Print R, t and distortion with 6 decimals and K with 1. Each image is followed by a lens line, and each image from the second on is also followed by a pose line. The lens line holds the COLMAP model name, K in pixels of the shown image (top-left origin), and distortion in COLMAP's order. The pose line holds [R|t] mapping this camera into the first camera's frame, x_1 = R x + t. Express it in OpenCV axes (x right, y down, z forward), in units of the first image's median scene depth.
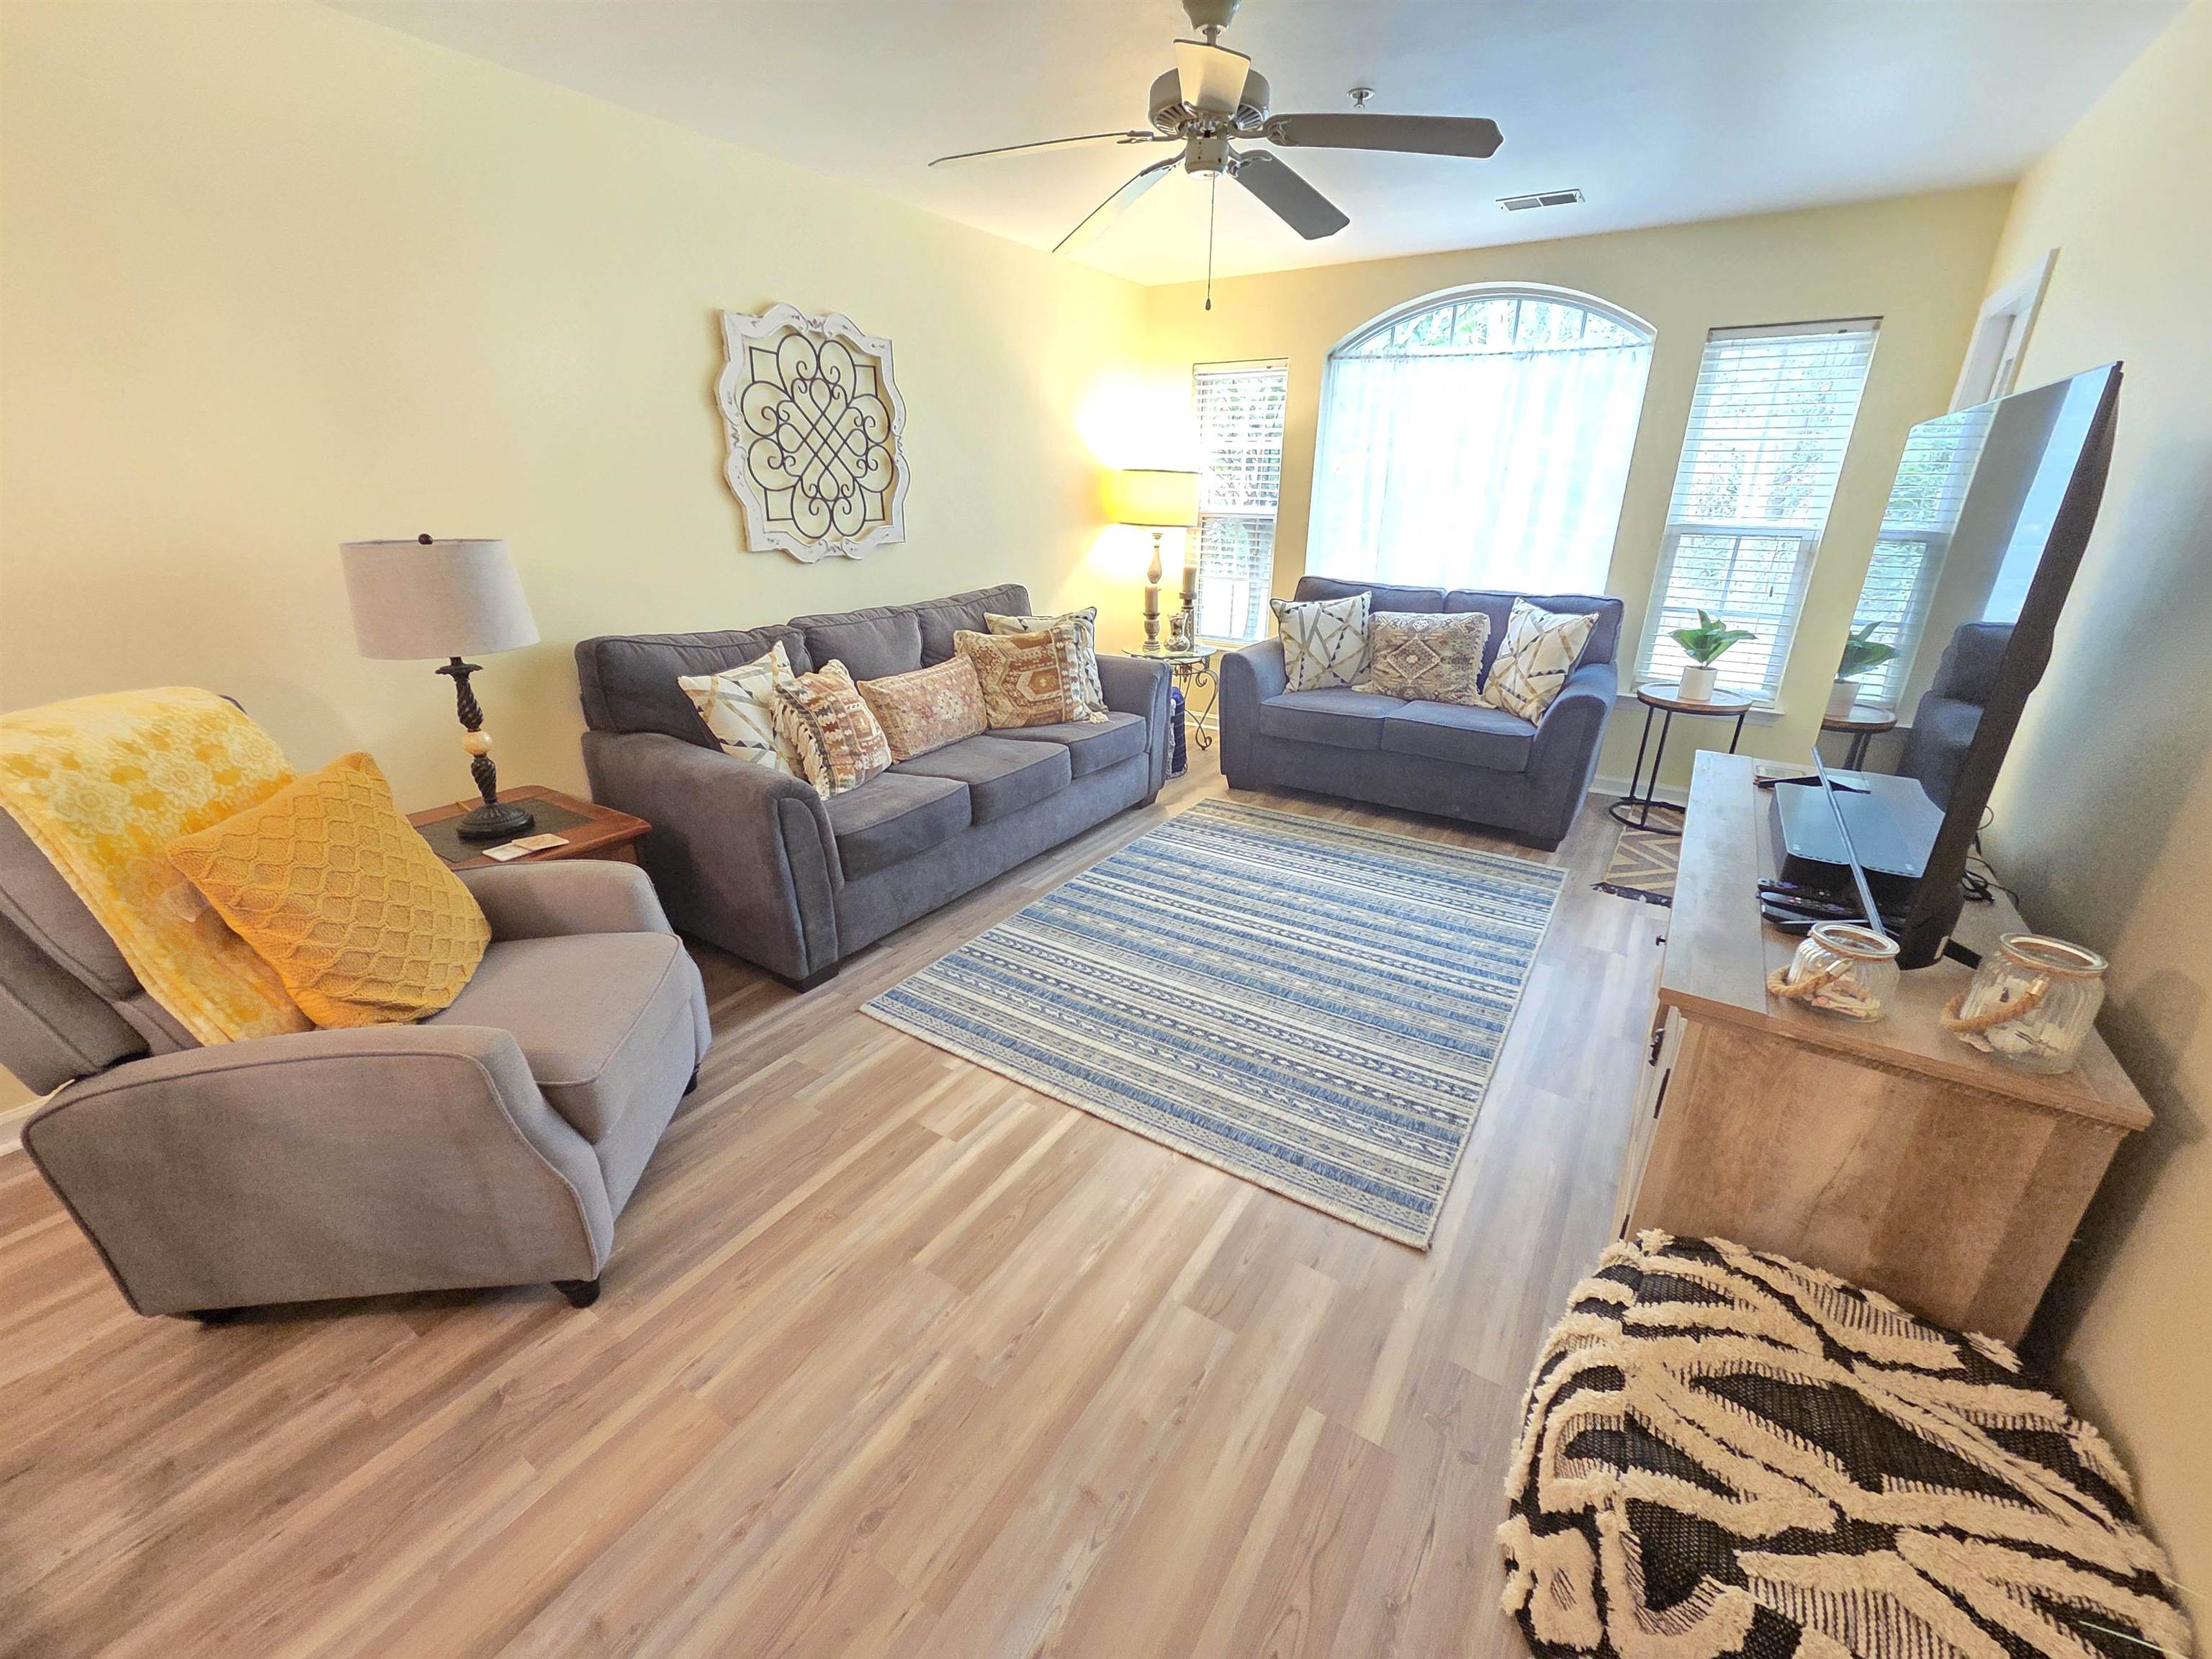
lens RADIAL K [[901.7, 0, 1102.9], [0, 901.7, 823.0], [0, 0, 1]] dist [0.005040, -0.001227]
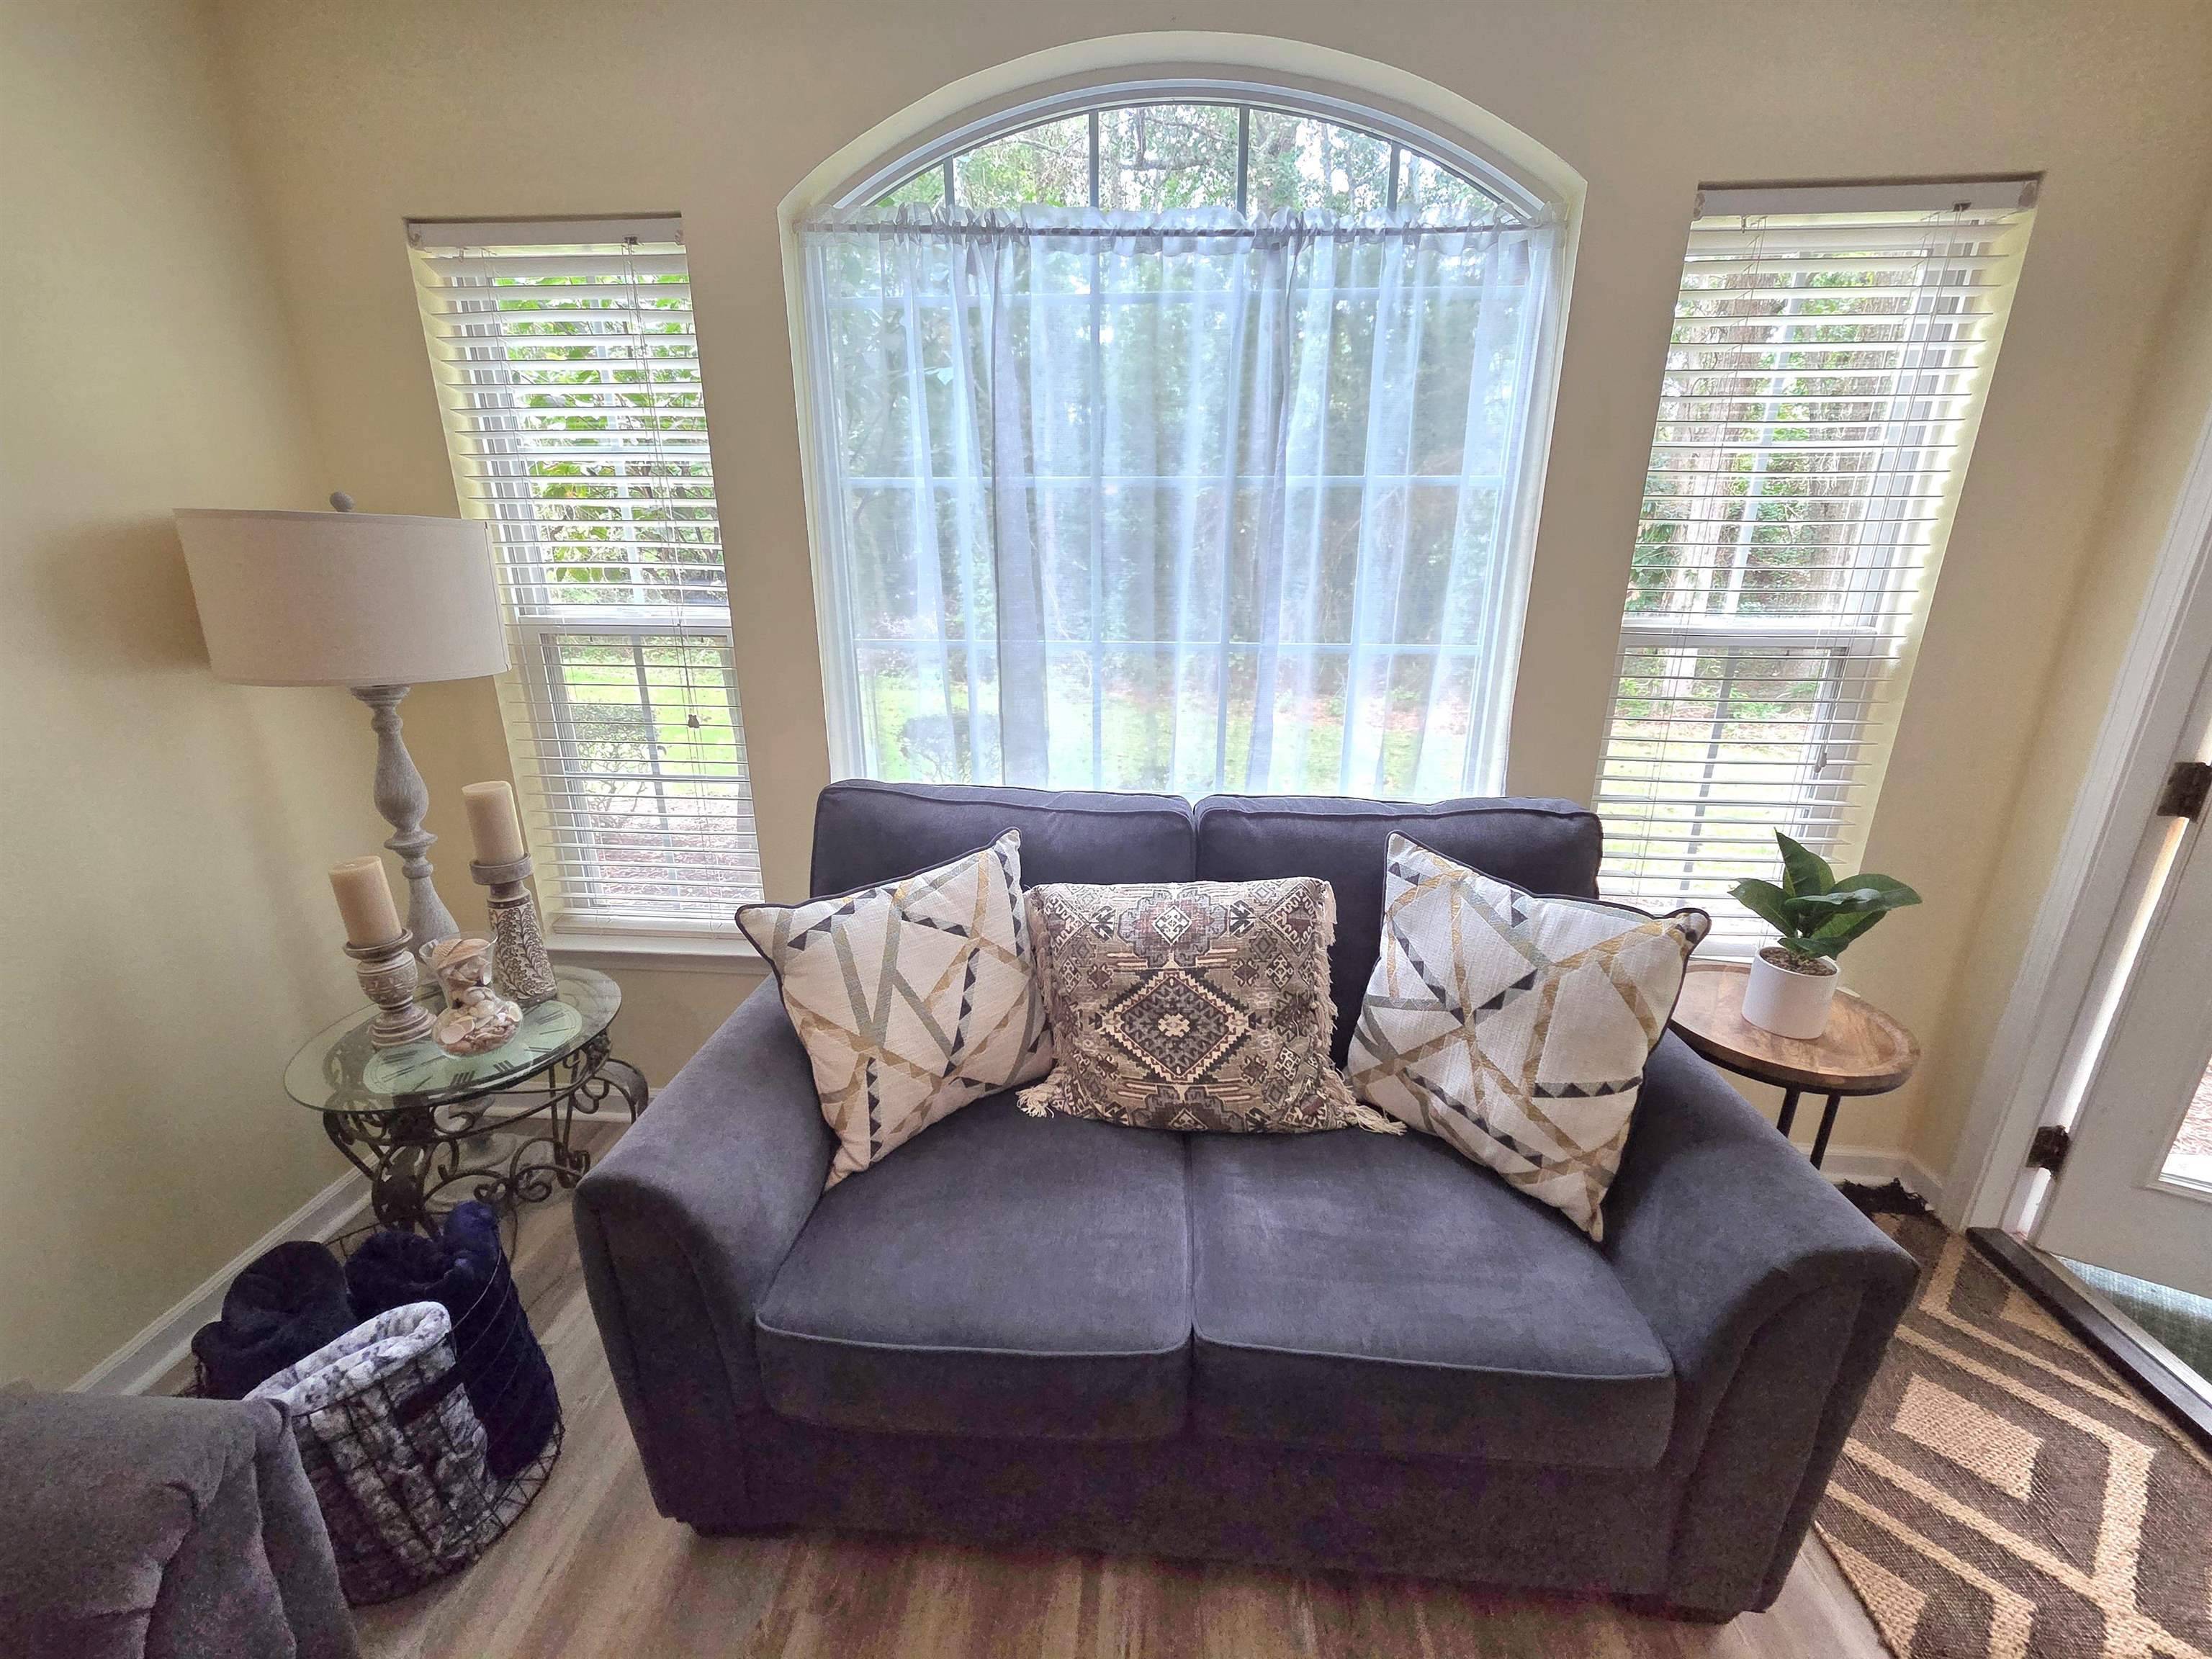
lens RADIAL K [[901.7, 0, 1101.4], [0, 901.7, 822.9], [0, 0, 1]] dist [0.005040, -0.001227]
pose [[0.877455, -0.153532, 0.454423, 0.215365], [0.179426, 0.983670, -0.014113, -0.341027], [-0.444836, 0.093919, 0.890674, 0.889306]]
